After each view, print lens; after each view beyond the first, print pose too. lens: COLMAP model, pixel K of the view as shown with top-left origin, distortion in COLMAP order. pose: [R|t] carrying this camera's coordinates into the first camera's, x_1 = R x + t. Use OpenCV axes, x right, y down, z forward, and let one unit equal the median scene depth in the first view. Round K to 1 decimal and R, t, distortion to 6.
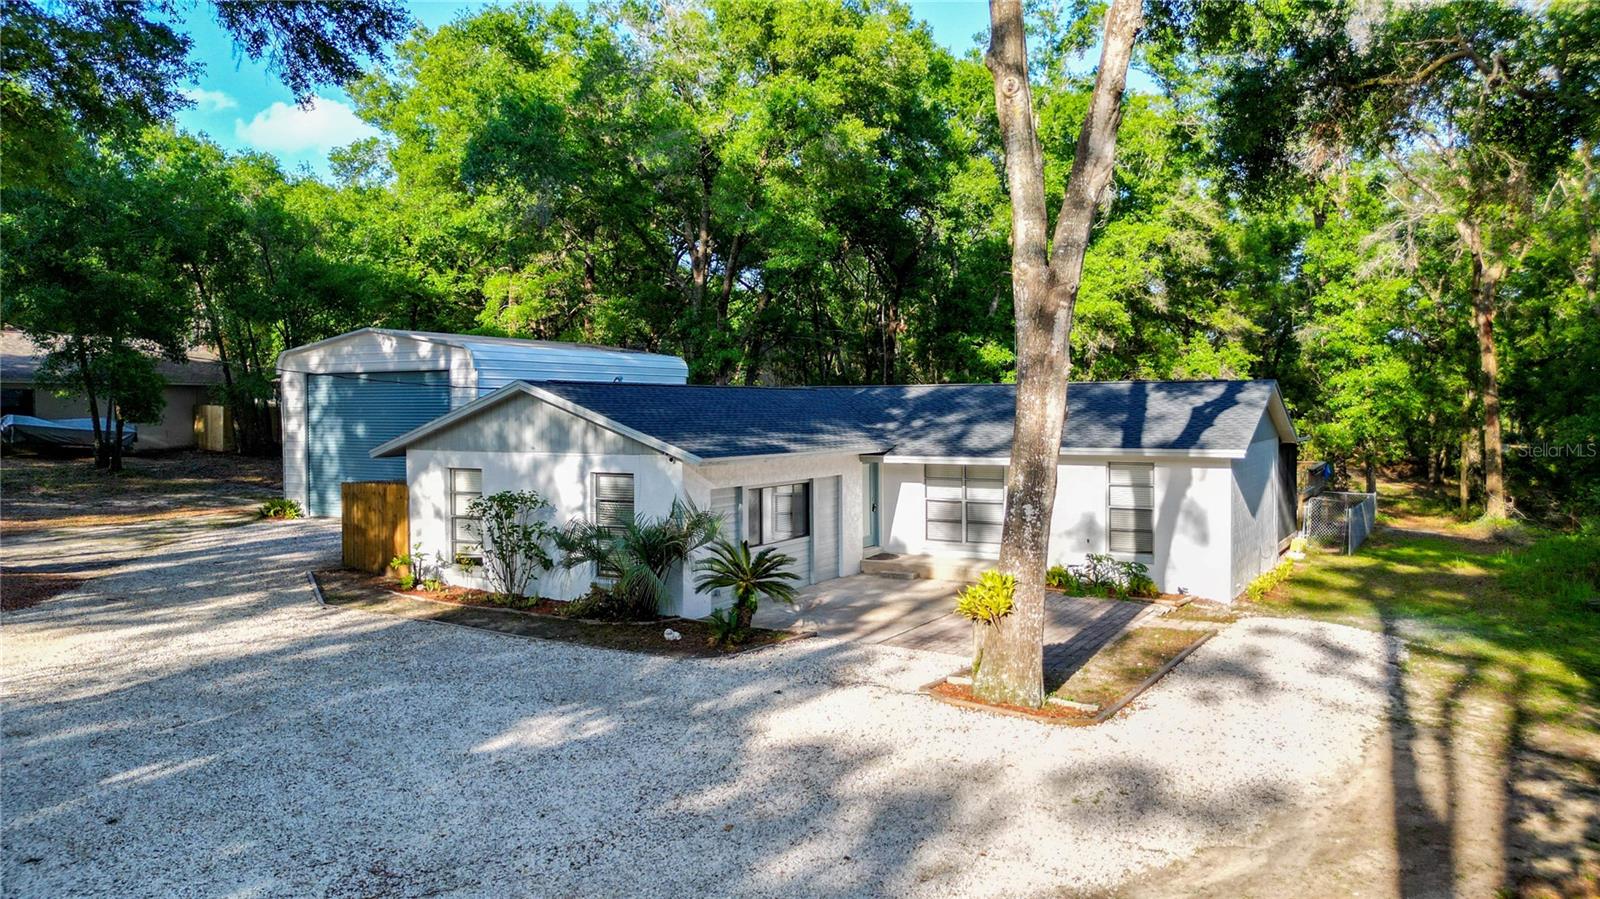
lens RADIAL K [[1101.9, 0, 801.9], [0, 1101.9, 454.1], [0, 0, 1]] dist [-0.001735, -0.006493]
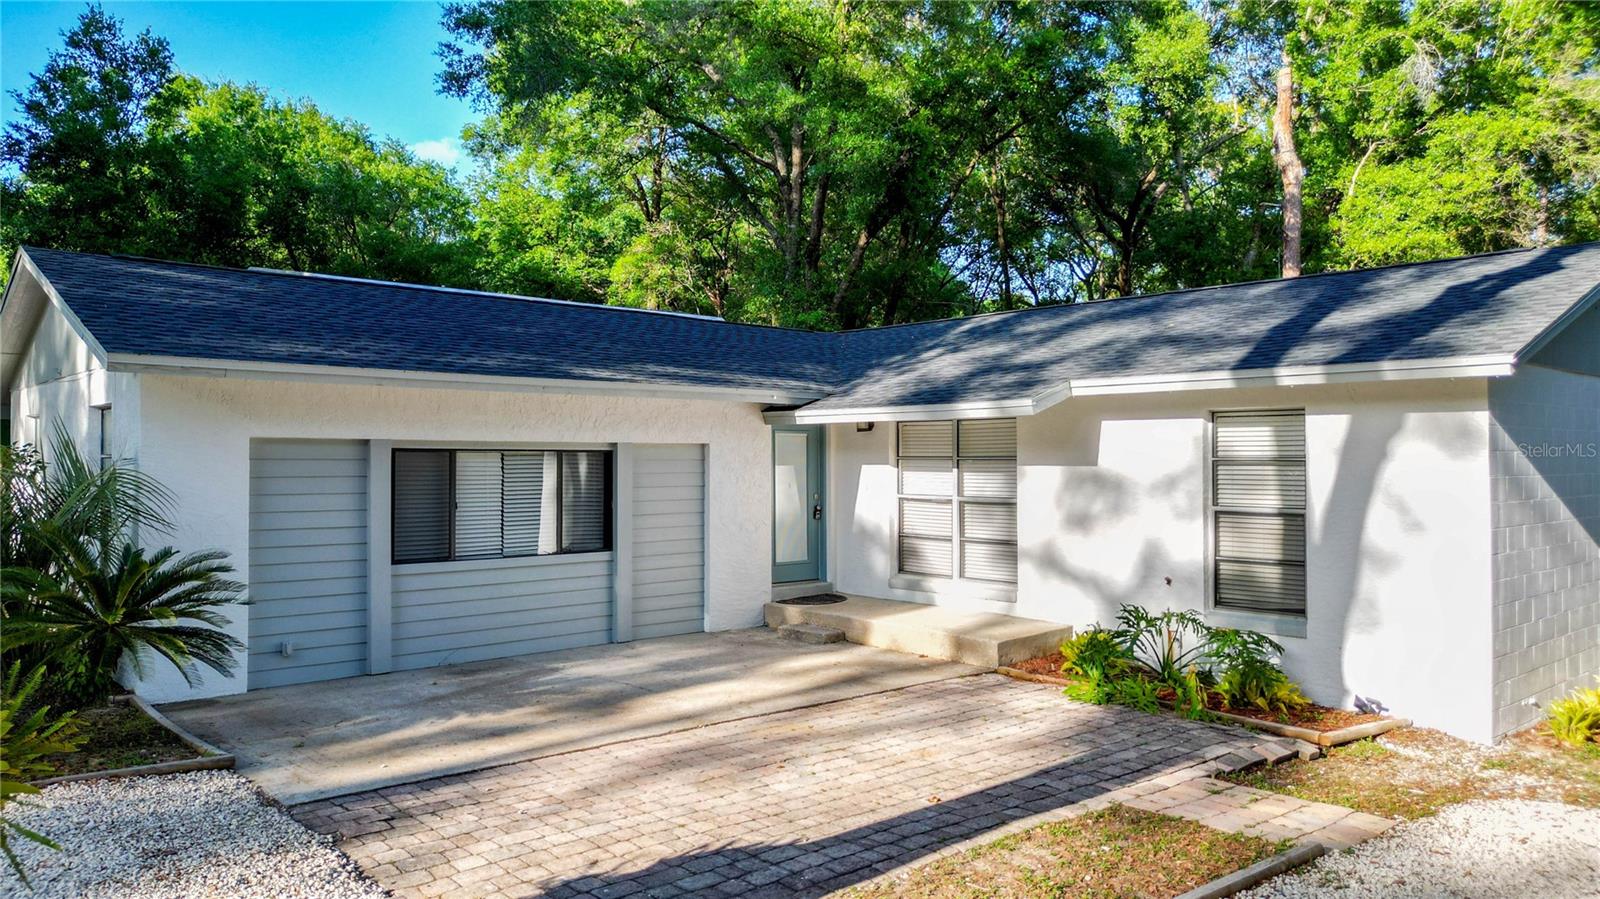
lens RADIAL K [[1101.9, 0, 798.6], [0, 1101.9, 450.7], [0, 0, 1]] dist [-0.001735, -0.006493]
pose [[0.944308, 0.001866, -0.329058, 0.250328], [-0.016389, 0.999010, -0.041364, 0.042940], [0.328655, 0.044453, 0.943403, 0.473952]]
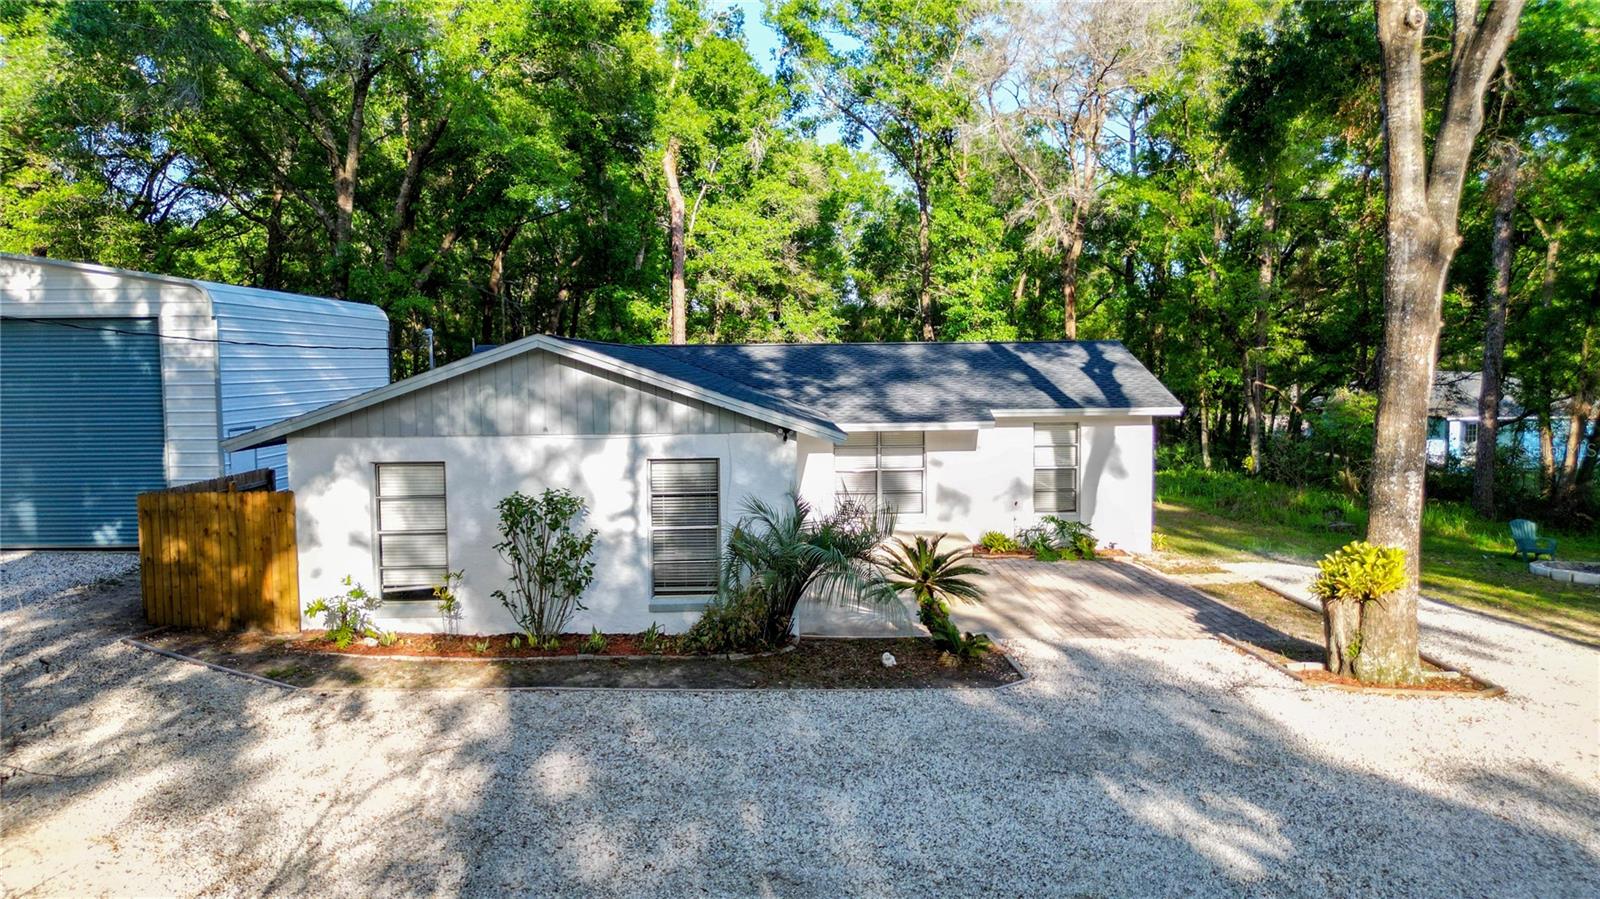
lens RADIAL K [[1101.9, 0, 804.8], [0, 1101.9, 434.1], [0, 0, 1]] dist [-0.001735, -0.006493]
pose [[0.847498, -0.039802, 0.529304, -0.393762], [0.030997, 0.999194, 0.025506, -0.013569], [-0.529892, -0.005210, 0.848049, 0.257837]]
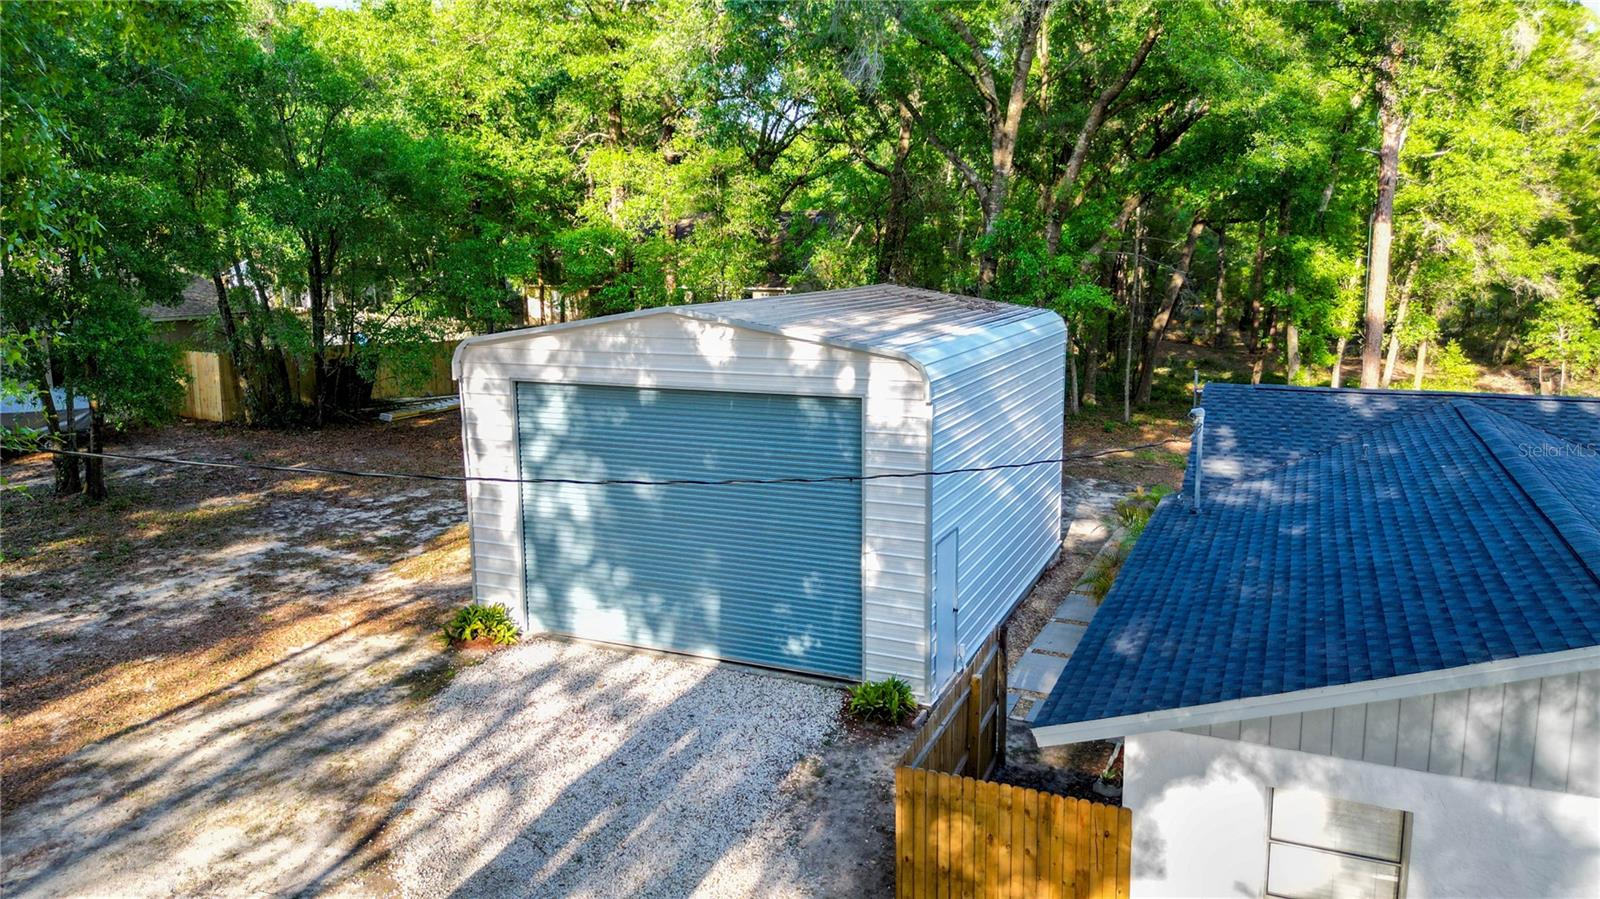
lens RADIAL K [[1101.9, 0, 792.7], [0, 1101.9, 436.5], [0, 0, 1]] dist [-0.001735, -0.006493]
pose [[0.995648, -0.027279, 0.089110, -0.459713], [0.015299, 0.991070, 0.132459, -0.146239], [-0.091928, -0.130519, 0.987175, 0.558015]]
